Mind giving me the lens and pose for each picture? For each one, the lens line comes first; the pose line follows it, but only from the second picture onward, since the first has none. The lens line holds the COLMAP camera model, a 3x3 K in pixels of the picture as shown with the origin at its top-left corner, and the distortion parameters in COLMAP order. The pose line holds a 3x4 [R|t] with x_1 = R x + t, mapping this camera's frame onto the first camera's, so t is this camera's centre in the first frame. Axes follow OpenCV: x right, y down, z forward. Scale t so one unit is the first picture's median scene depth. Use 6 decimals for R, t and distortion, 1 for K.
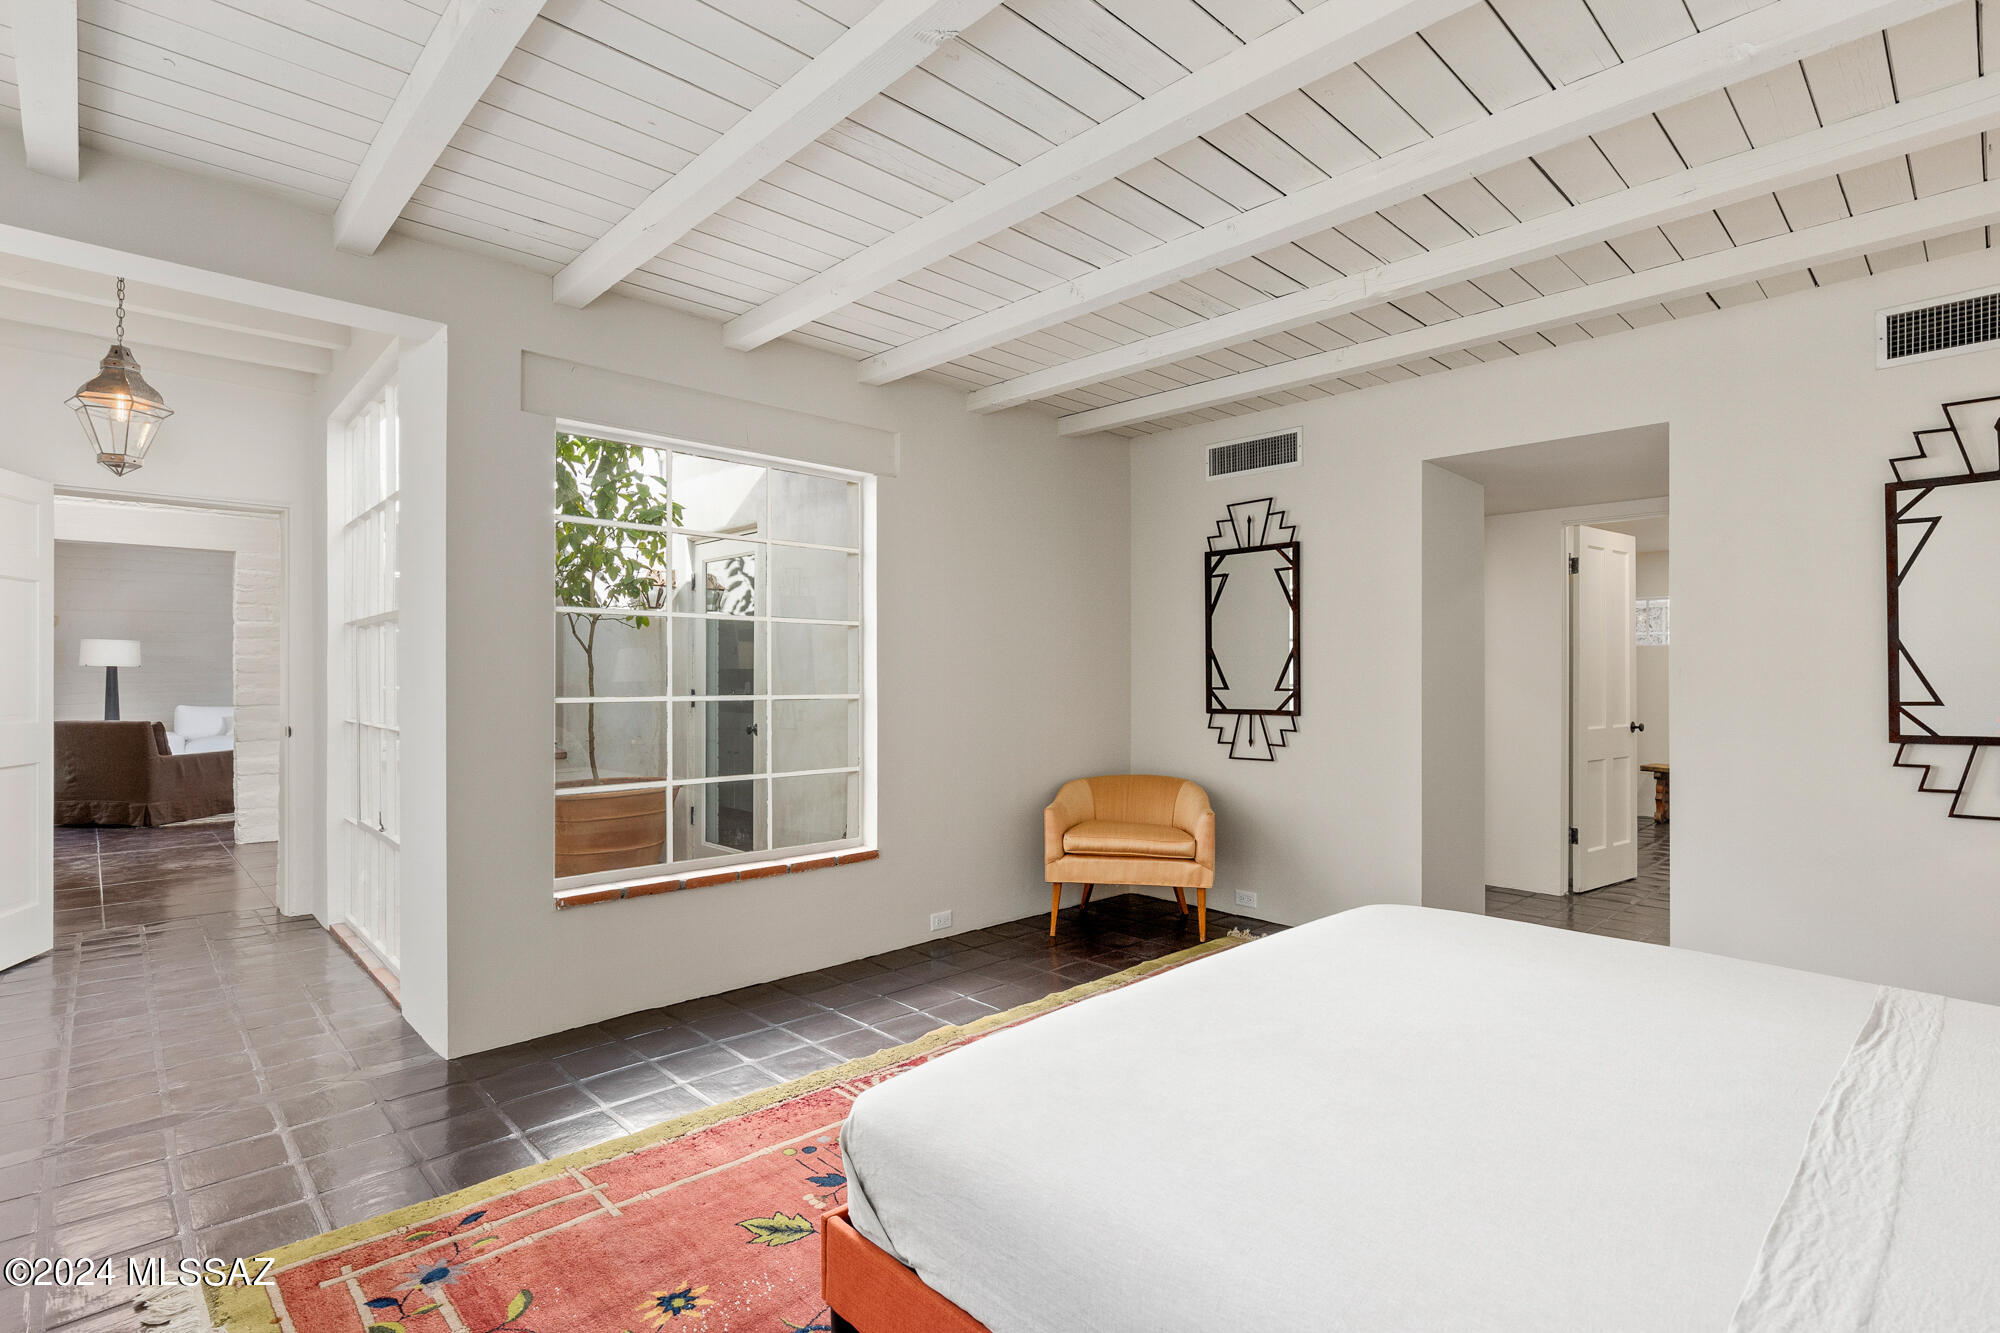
lens RADIAL K [[971.2, 0, 1001.4], [0, 971.2, 674.5], [0, 0, 1]] dist [0.005174, -0.000670]
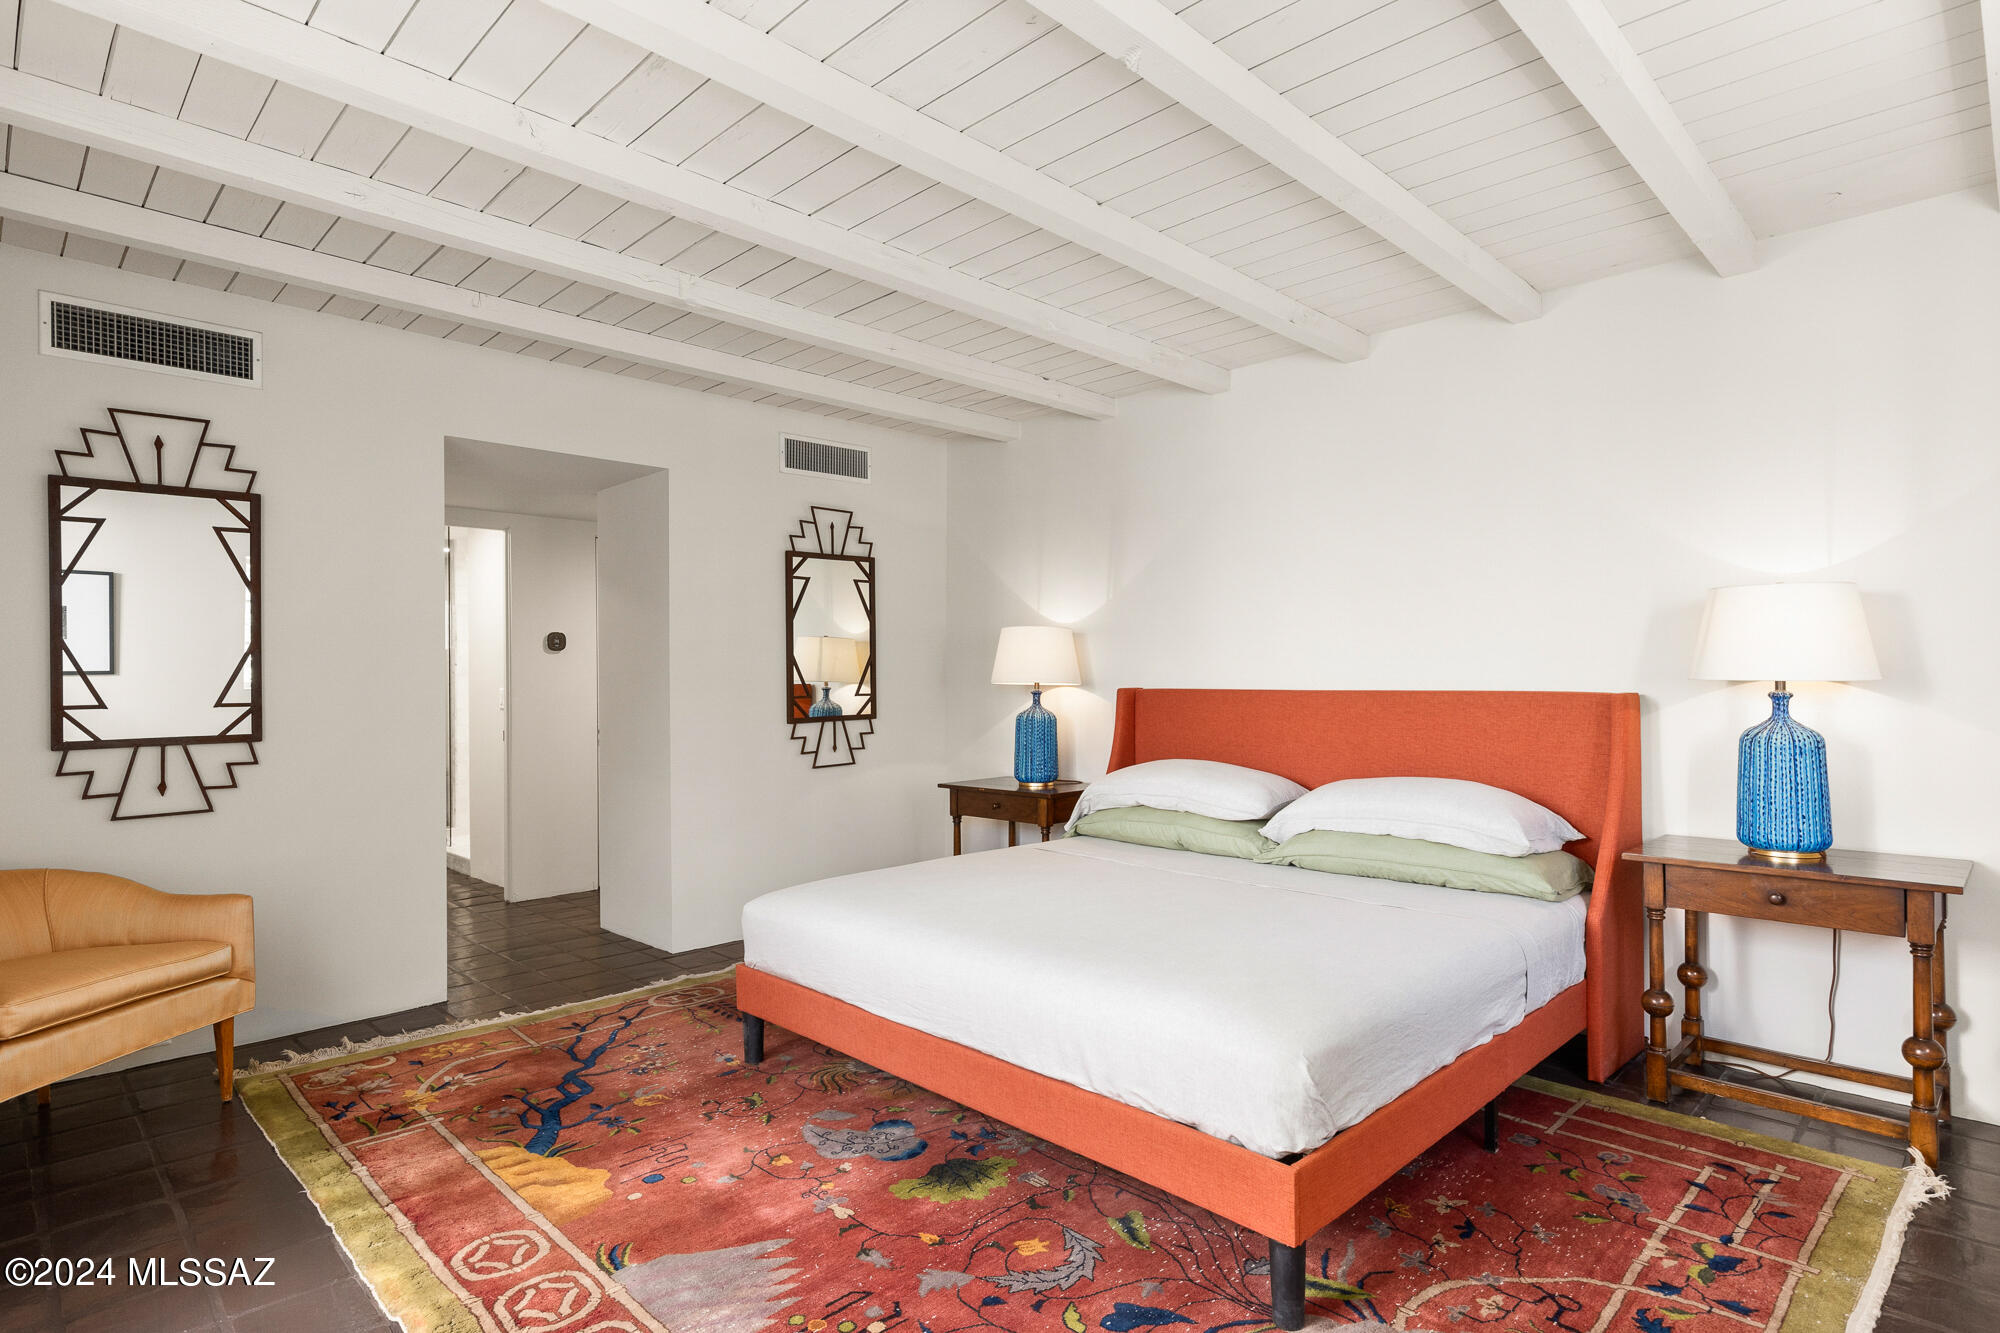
lens RADIAL K [[1029.1, 0, 1000.7], [0, 1029.1, 666.5], [0, 0, 1]] dist [-0.000317, -0.000205]
pose [[-0.021376, 0.006283, 0.999752, -0.454634], [0.004634, 0.999970, -0.006186, -0.004382], [-0.999761, 0.004500, -0.021405, 0.476101]]
